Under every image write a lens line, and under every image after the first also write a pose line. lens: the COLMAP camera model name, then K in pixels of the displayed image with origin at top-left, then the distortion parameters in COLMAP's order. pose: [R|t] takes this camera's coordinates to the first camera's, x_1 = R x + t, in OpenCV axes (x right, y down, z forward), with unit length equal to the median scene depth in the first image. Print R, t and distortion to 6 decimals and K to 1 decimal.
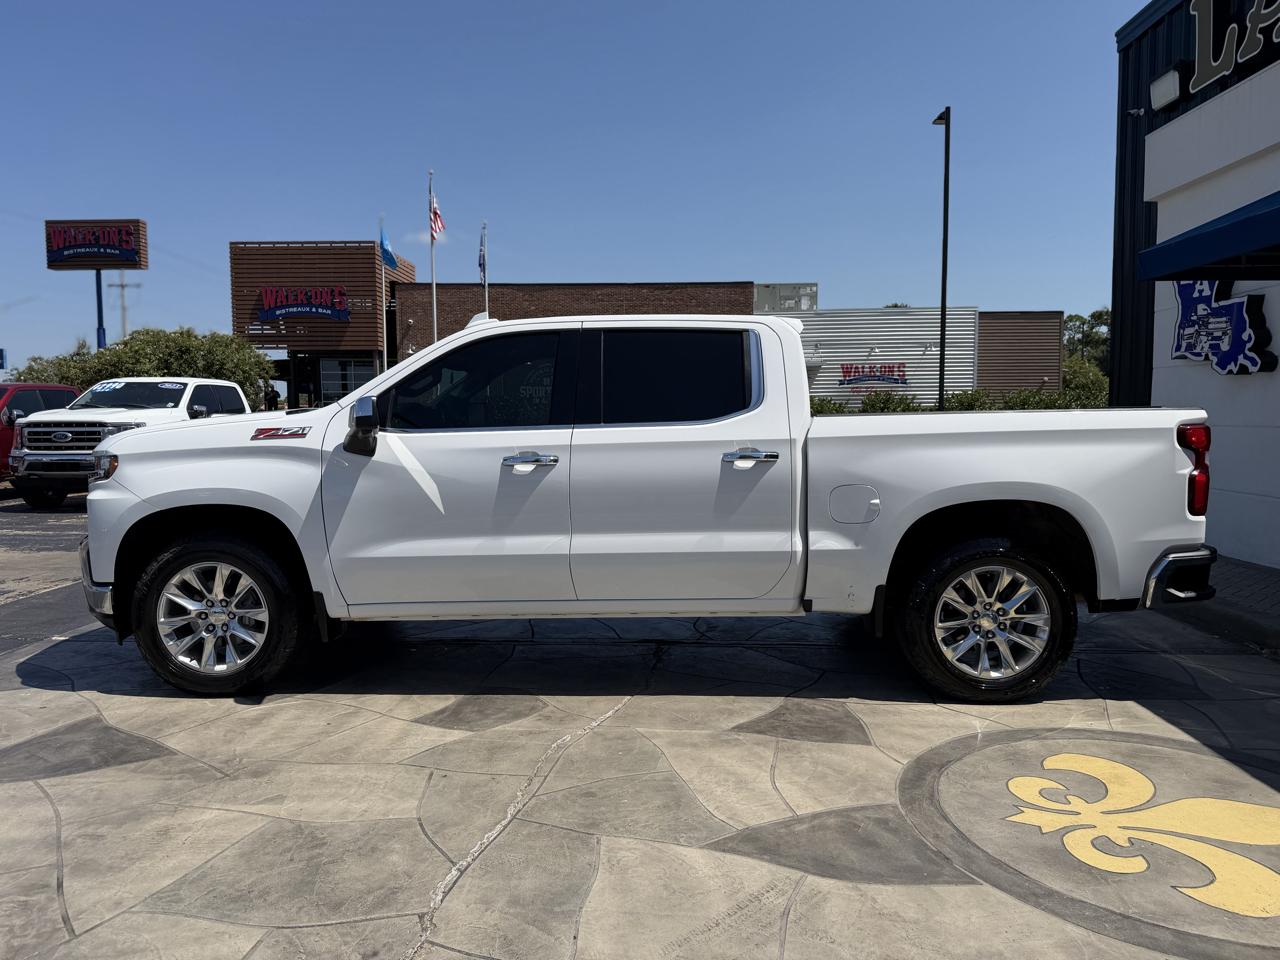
lens RADIAL K [[904.1, 0, 641.3], [0, 904.1, 480.5], [0, 0, 1]] dist [0.038696, -0.051520]
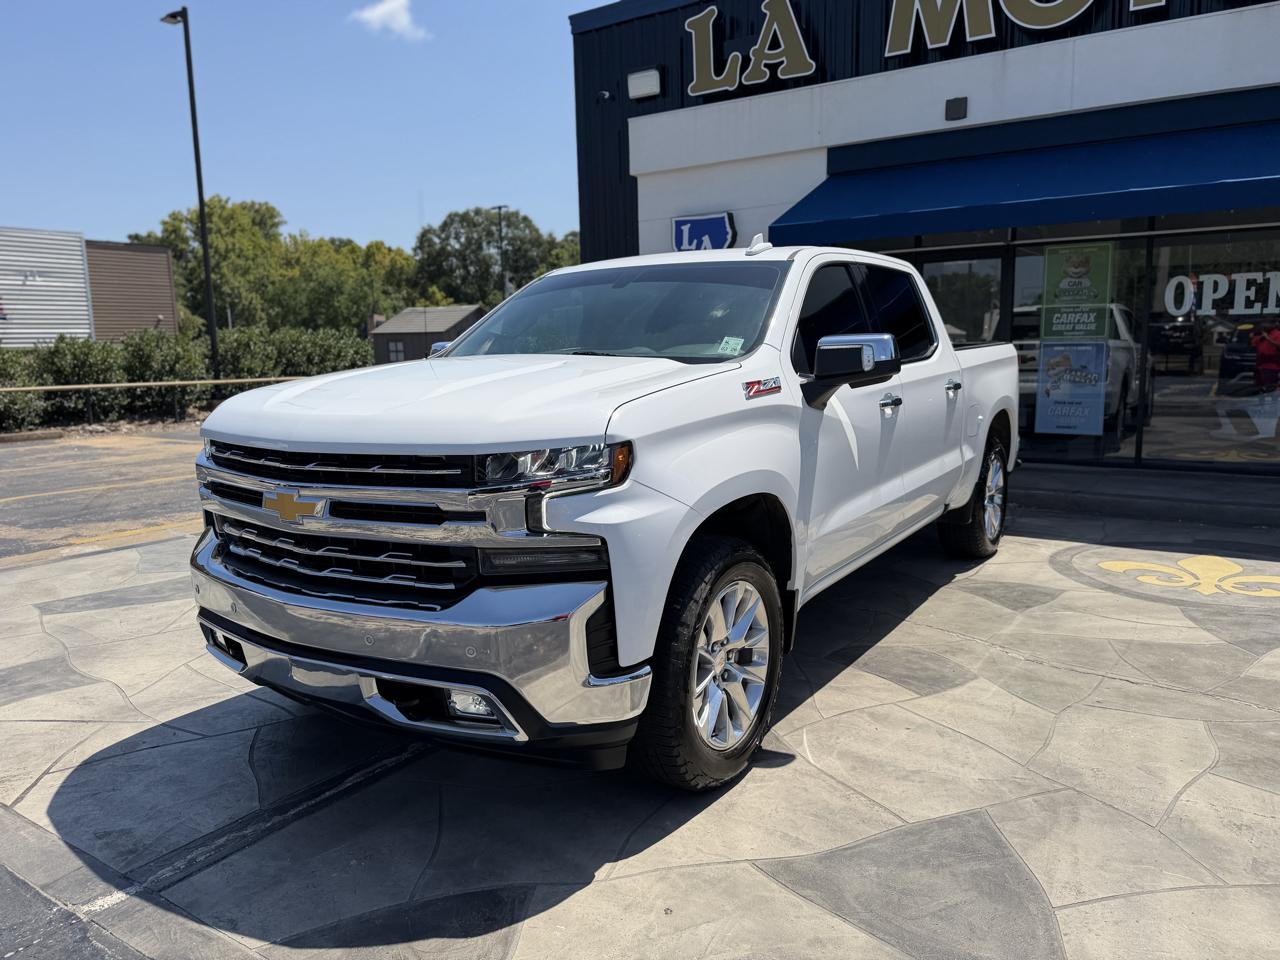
lens RADIAL K [[904.1, 0, 643.8], [0, 904.1, 479.1], [0, 0, 1]] dist [0.038696, -0.051520]
pose [[0.530962, -0.133903, 0.836749, -1.074161], [0.080101, 0.990946, 0.107751, -0.066690], [-0.843601, 0.009813, 0.536880, 0.707033]]
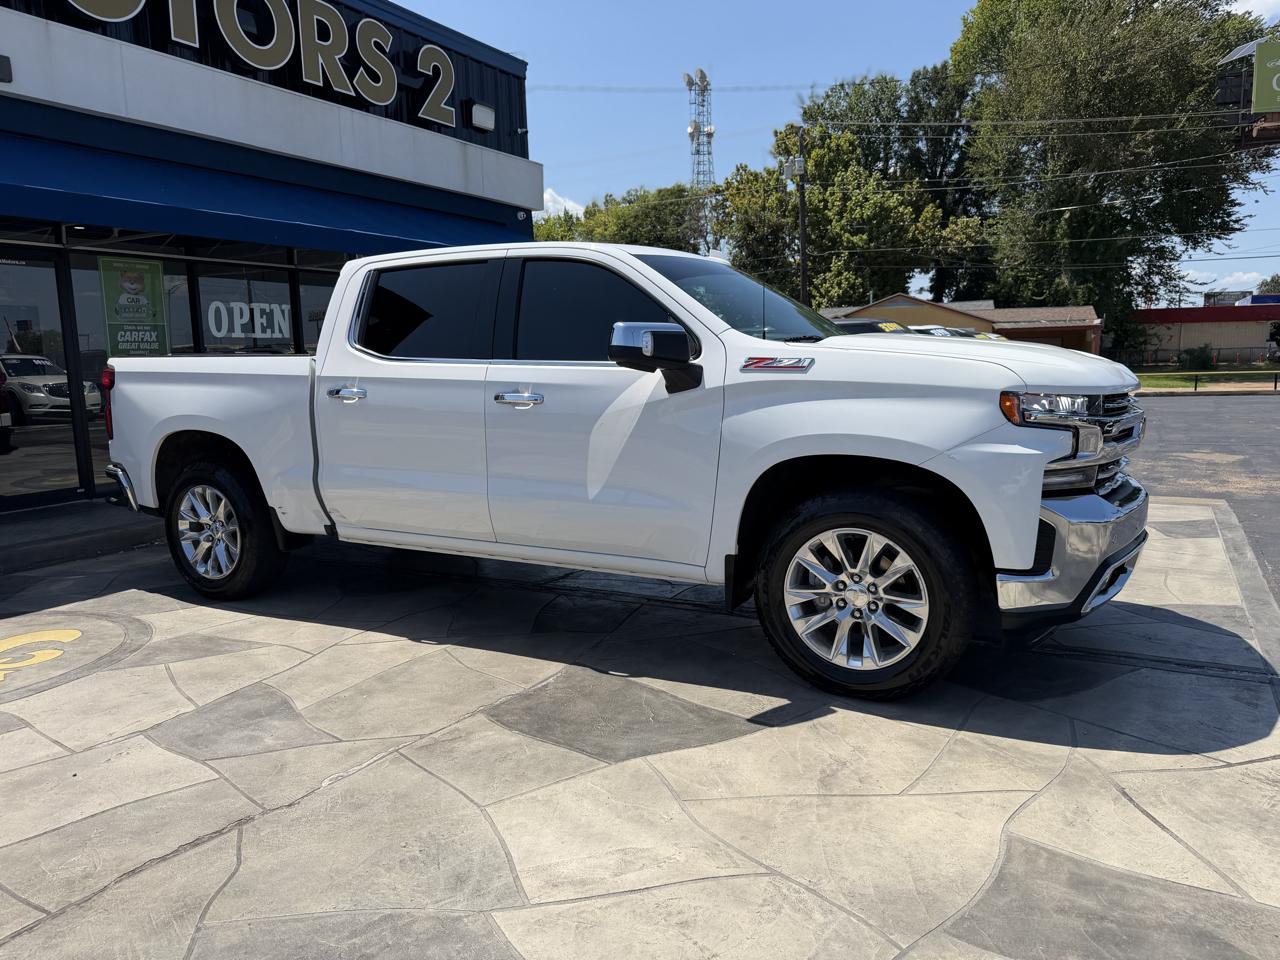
lens RADIAL K [[904.1, 0, 644.3], [0, 904.1, 487.7], [0, 0, 1]] dist [0.038696, -0.051520]
pose [[-0.885486, -0.046021, 0.462382, -0.669804], [0.058317, 0.976209, 0.208843, -0.154906], [-0.460992, 0.211892, -0.861735, 2.230468]]
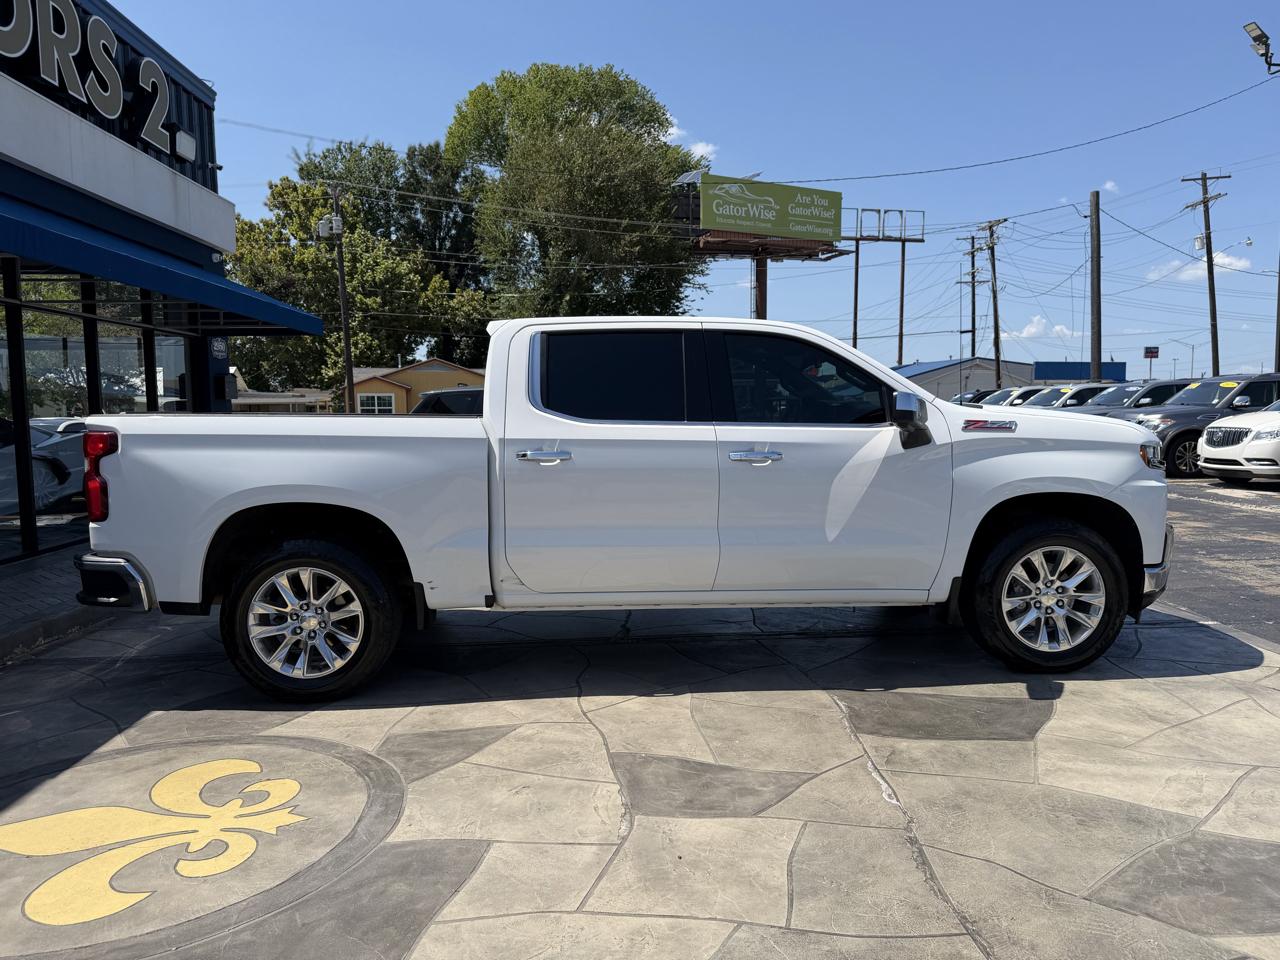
lens RADIAL K [[904.1, 0, 651.8], [0, 904.1, 484.6], [0, 0, 1]] dist [0.038696, -0.051520]
pose [[-0.995844, 0.019071, -0.089052, 0.100344], [0.004764, 0.987399, 0.158180, -0.190000], [0.090946, 0.157099, -0.983386, 2.480372]]
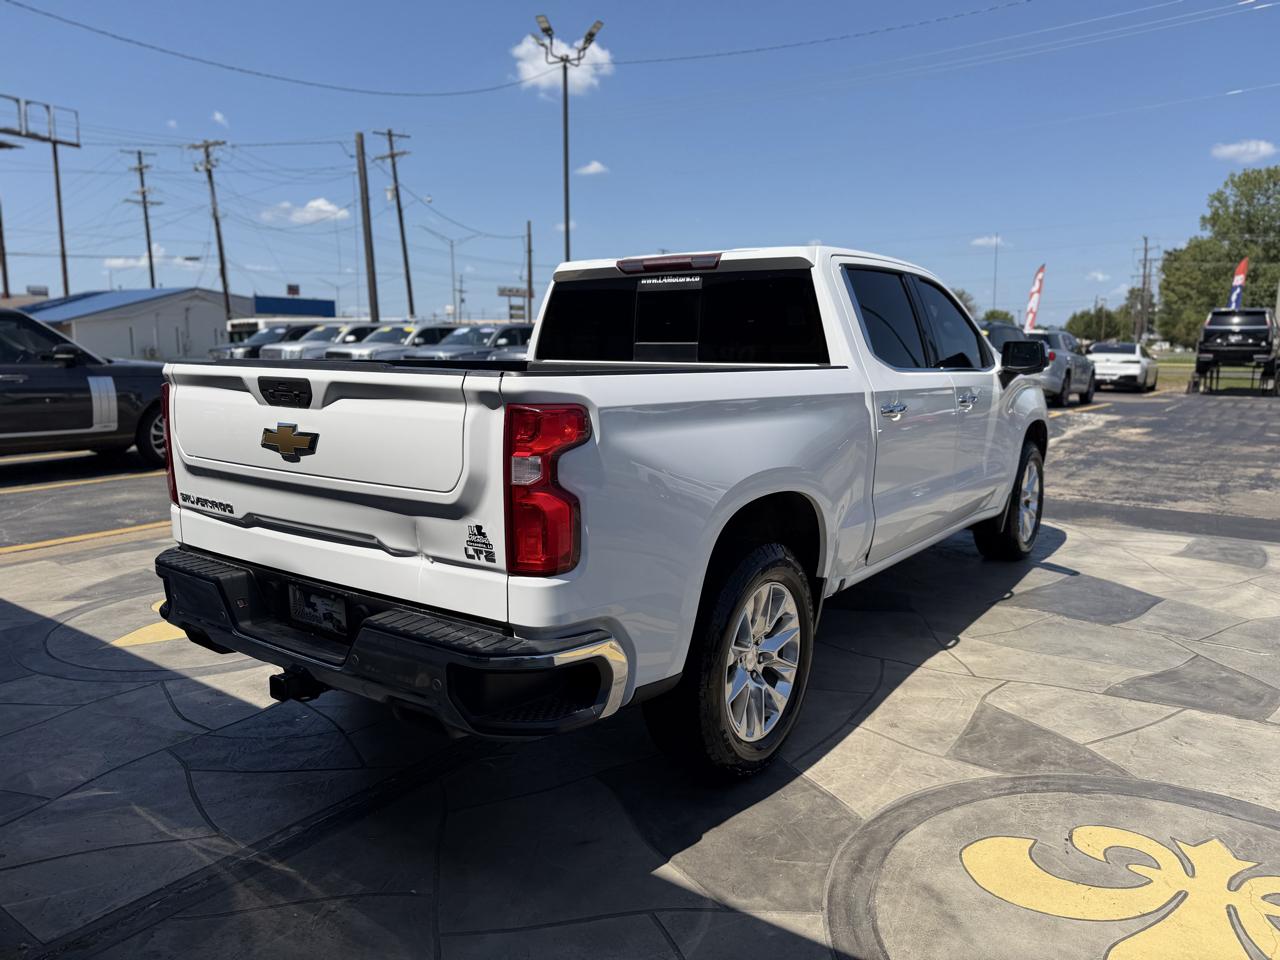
lens RADIAL K [[904.1, 0, 638.4], [0, 904.1, 480.6], [0, 0, 1]] dist [0.038696, -0.051520]
pose [[-0.569703, 0.126682, -0.812029, 1.021171], [-0.062957, 0.978418, 0.196809, -0.153804], [0.819436, 0.163246, -0.549432, 1.757257]]
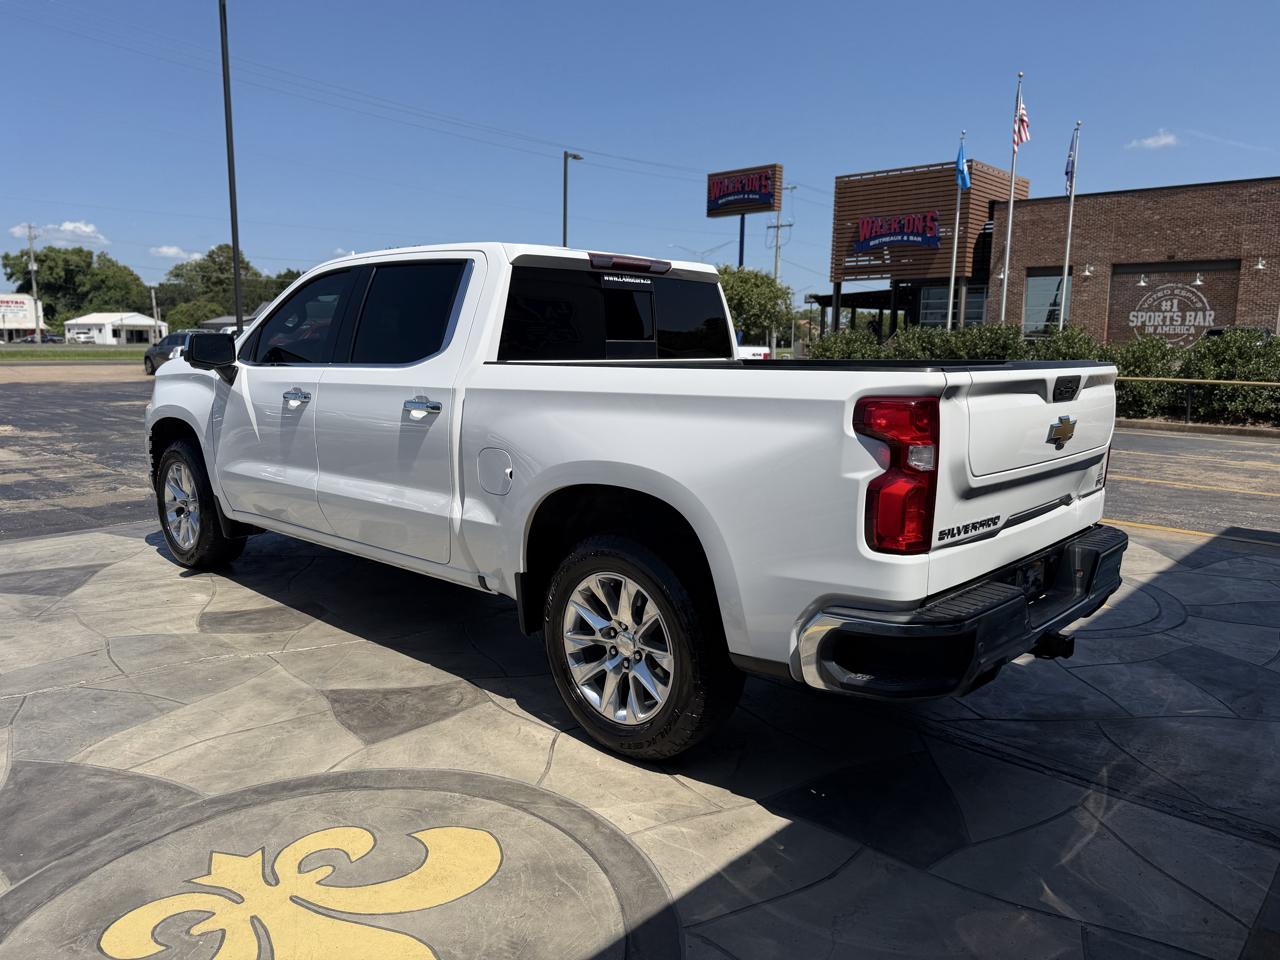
lens RADIAL K [[904.1, 0, 634.4], [0, 904.1, 485.4], [0, 0, 1]] dist [0.038696, -0.051520]
pose [[0.747951, 0.116183, -0.653506, 0.870910], [-0.062107, 0.992492, 0.105366, -0.055816], [0.660841, -0.038221, 0.749552, 0.465449]]
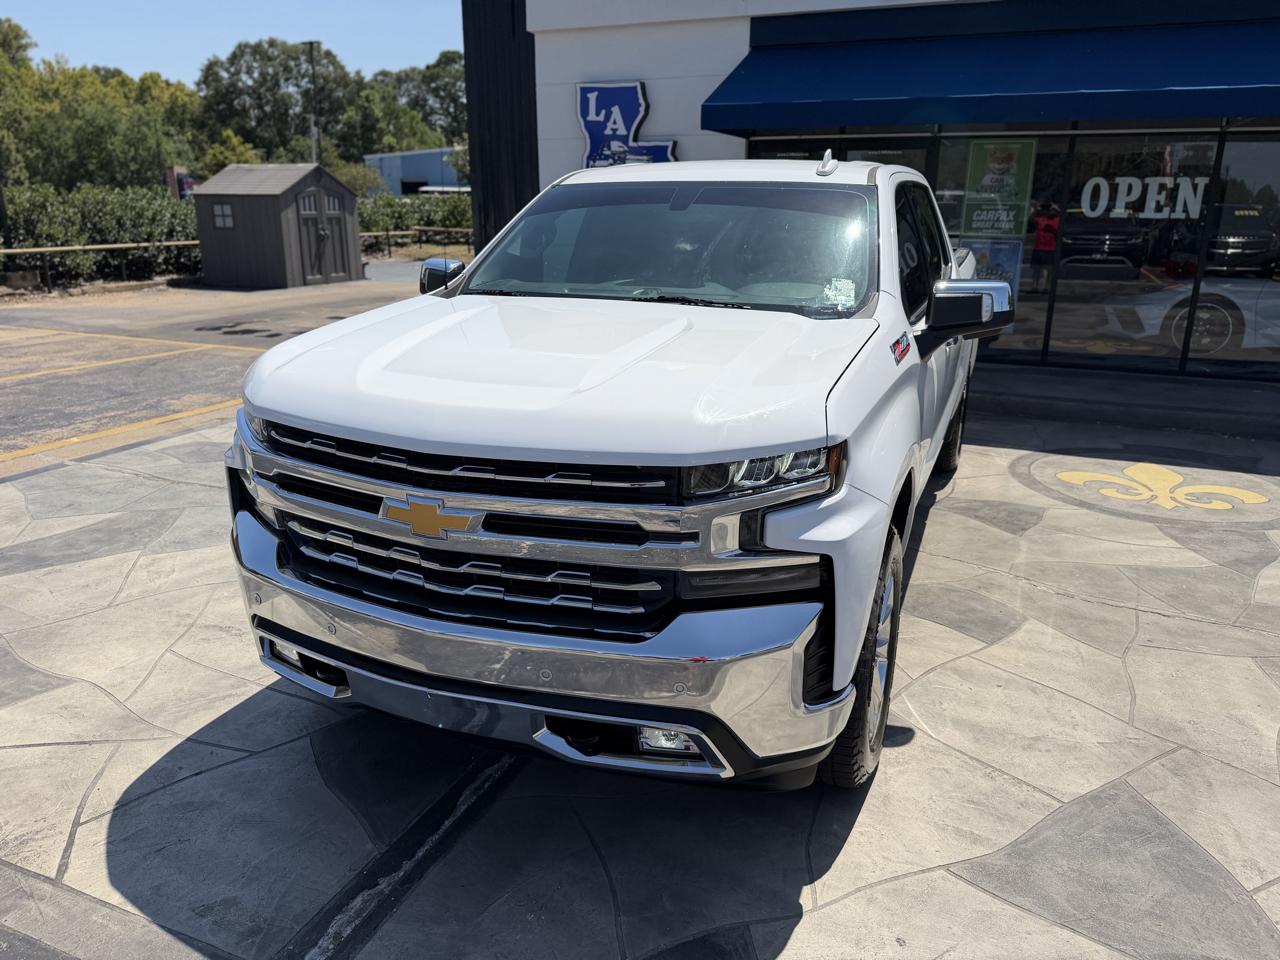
lens RADIAL K [[904.1, 0, 642.8], [0, 904.1, 483.5], [0, 0, 1]] dist [0.038696, -0.051520]
pose [[0.363260, -0.273163, 0.890744, -1.088851], [0.061464, 0.960997, 0.269642, -0.149043], [-0.929658, -0.043201, 0.365881, 0.945318]]
